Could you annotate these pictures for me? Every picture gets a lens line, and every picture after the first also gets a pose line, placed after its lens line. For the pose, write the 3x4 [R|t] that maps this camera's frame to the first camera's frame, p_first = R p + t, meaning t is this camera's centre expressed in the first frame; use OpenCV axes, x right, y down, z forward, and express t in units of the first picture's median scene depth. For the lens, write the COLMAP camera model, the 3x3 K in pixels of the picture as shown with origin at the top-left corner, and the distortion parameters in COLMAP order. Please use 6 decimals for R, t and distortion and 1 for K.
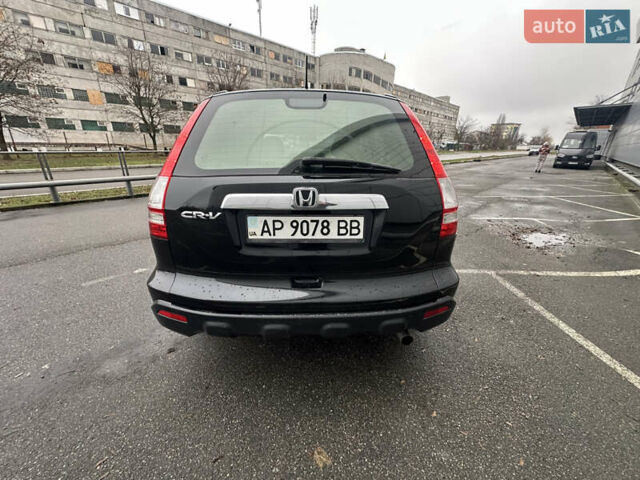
lens RADIAL K [[255.7, 0, 320.0], [0, 255.7, 240.0], [0, 0, 1]] dist [-0.002341, -0.000150]
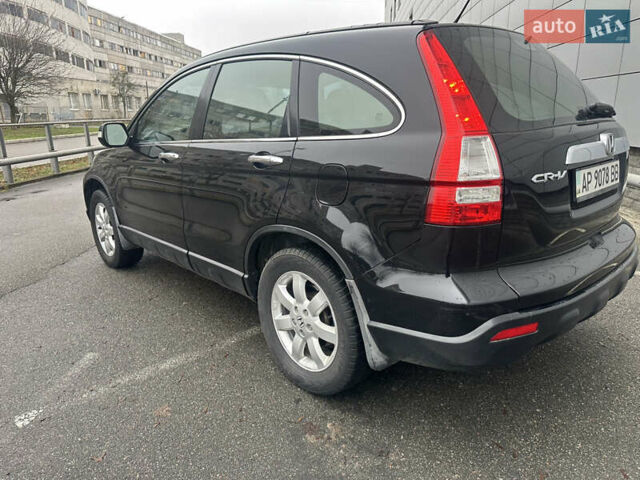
lens RADIAL K [[452.1, 0, 320.0], [0, 452.1, 240.0], [0, 0, 1]] dist [0.086413, -0.116676]
pose [[0.755104, -0.205008, 0.622727, -1.670414], [0.256687, 0.966470, 0.006918, -0.087640], [-0.603265, 0.154622, 0.782409, 0.304567]]
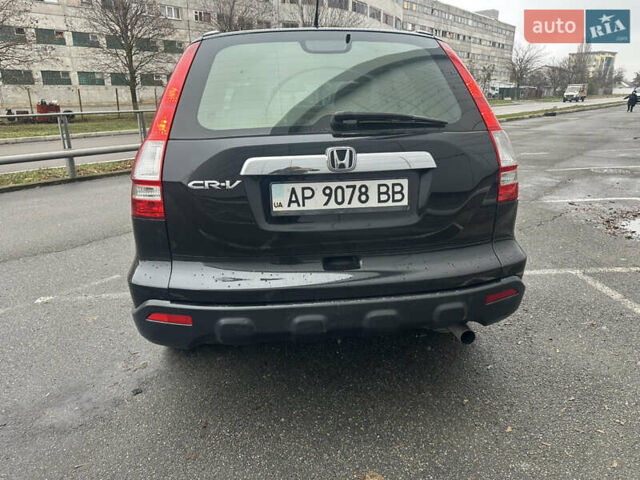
lens RADIAL K [[452.1, 0, 320.0], [0, 452.1, 240.0], [0, 0, 1]] dist [0.086413, -0.116676]
pose [[0.996402, -0.051338, 0.067433, -0.203761], [0.054812, 0.997208, -0.050720, 0.150998], [-0.064641, 0.054234, 0.996434, -0.412717]]
